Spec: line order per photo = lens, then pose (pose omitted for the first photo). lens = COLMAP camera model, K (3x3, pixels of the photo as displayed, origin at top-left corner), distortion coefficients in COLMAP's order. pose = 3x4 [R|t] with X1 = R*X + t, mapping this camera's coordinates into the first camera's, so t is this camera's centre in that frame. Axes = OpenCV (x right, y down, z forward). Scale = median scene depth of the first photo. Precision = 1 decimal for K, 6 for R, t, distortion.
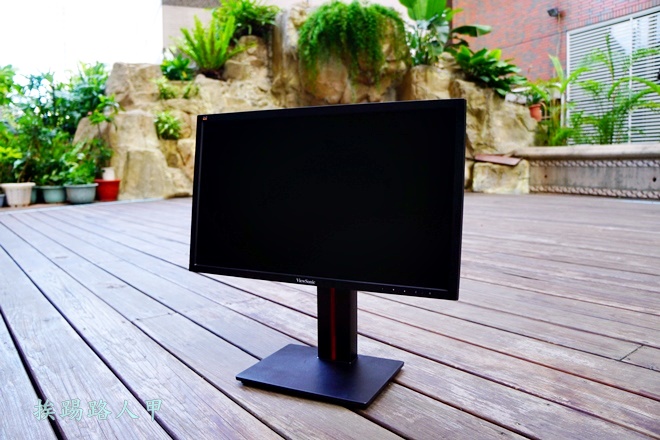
lens RADIAL K [[516.9, 0, 332.4], [0, 516.9, 213.1], [0, 0, 1]] dist [-0.176215, 0.128516]
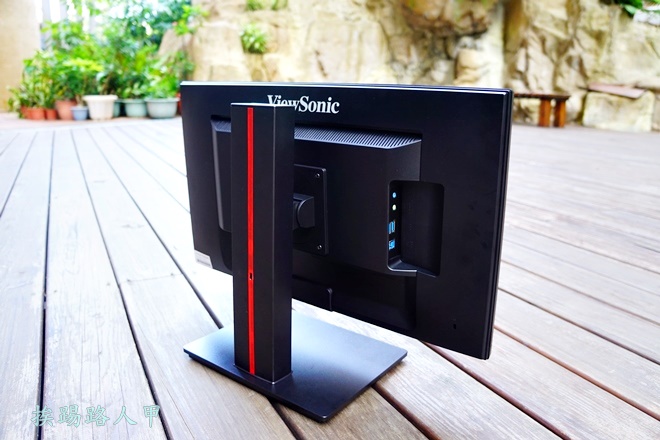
lens RADIAL K [[516.9, 0, 332.4], [0, 516.9, 213.1], [0, 0, 1]] dist [-0.176215, 0.128516]
pose [[0.982256, 0.074258, -0.172220, 0.006659], [-0.047676, 0.986976, 0.153643, -0.003408], [0.181386, -0.142706, 0.973003, 0.056926]]
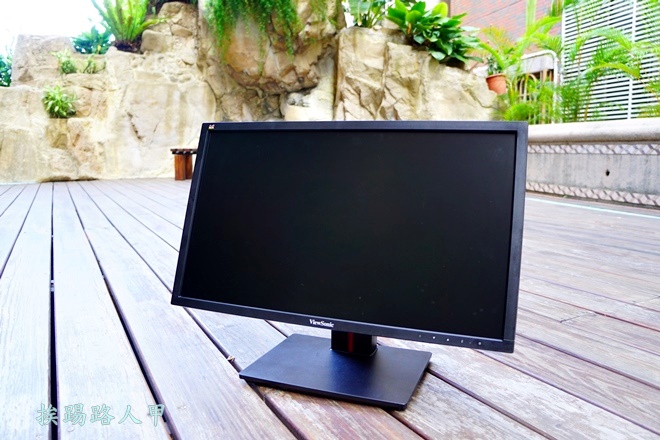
lens RADIAL K [[516.9, 0, 332.4], [0, 516.9, 213.1], [0, 0, 1]] dist [-0.176215, 0.128516]
pose [[0.985041, 0.037835, -0.168113, 0.311710], [-0.033545, 0.999037, 0.028283, -0.014740], [0.169021, -0.022221, 0.985362, 0.196834]]
